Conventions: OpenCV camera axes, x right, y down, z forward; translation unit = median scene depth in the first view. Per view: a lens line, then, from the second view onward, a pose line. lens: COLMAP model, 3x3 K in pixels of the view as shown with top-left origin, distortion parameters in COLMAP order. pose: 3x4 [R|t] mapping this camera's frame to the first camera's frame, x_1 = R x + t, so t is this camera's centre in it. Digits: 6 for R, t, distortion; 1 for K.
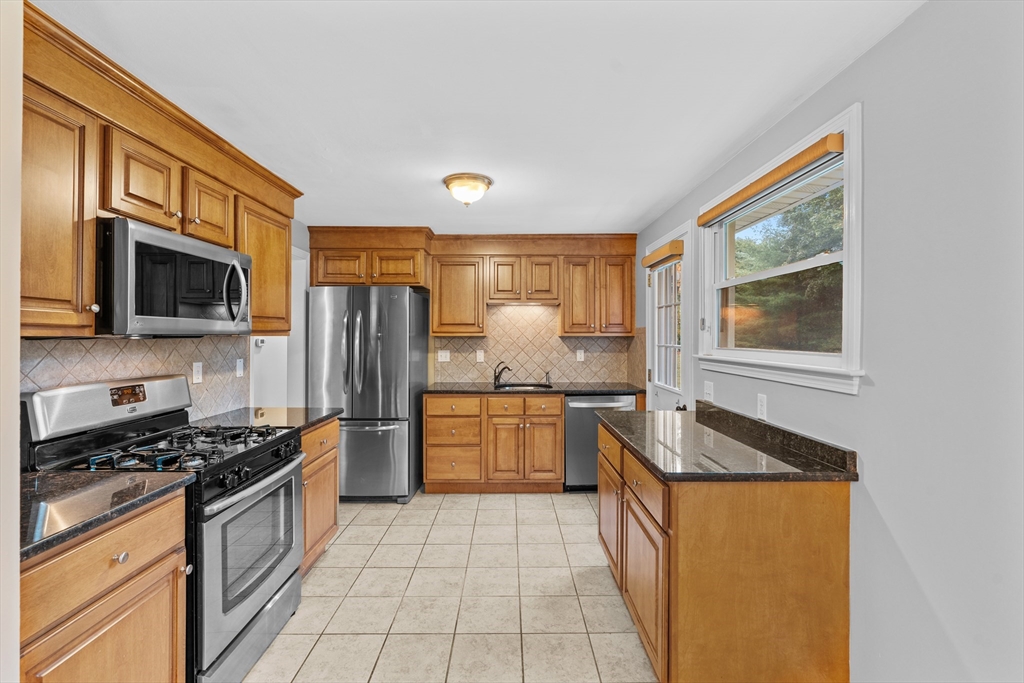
lens RADIAL K [[463.3, 0, 506.7], [0, 463.3, 330.5], [0, 0, 1]] dist [-0.007344, 0.001035]
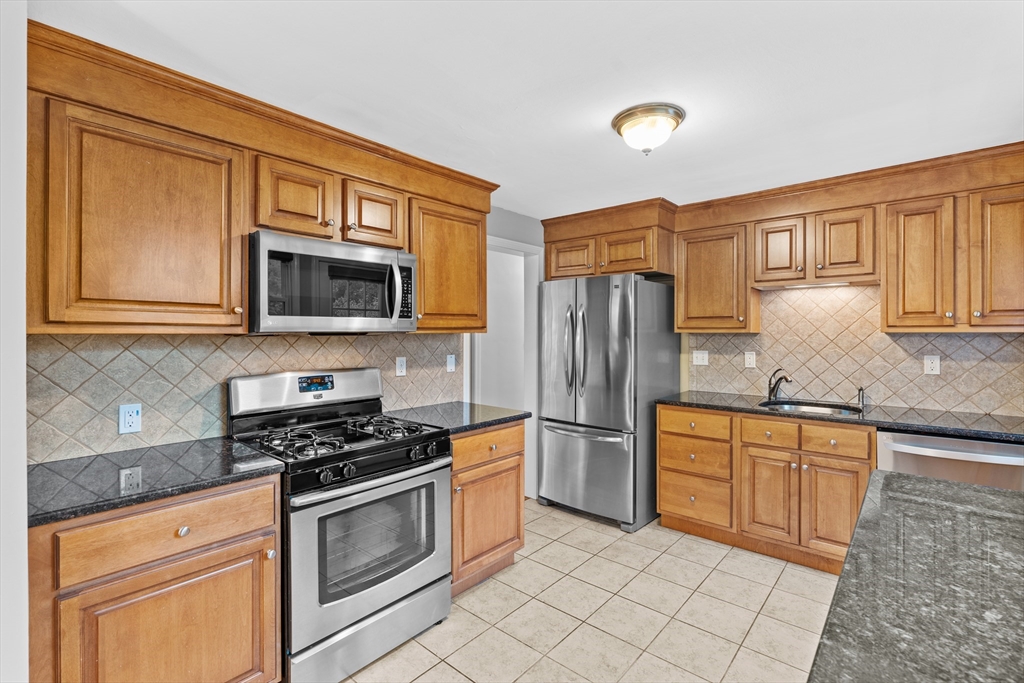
lens RADIAL K [[463.3, 0, 506.7], [0, 463.3, 330.5], [0, 0, 1]] dist [-0.007344, 0.001035]
pose [[0.751874, -0.004439, -0.659292, 0.161853], [0.009427, 0.999947, 0.004019, 0.002298], [0.659239, -0.009236, 0.751876, 0.218953]]
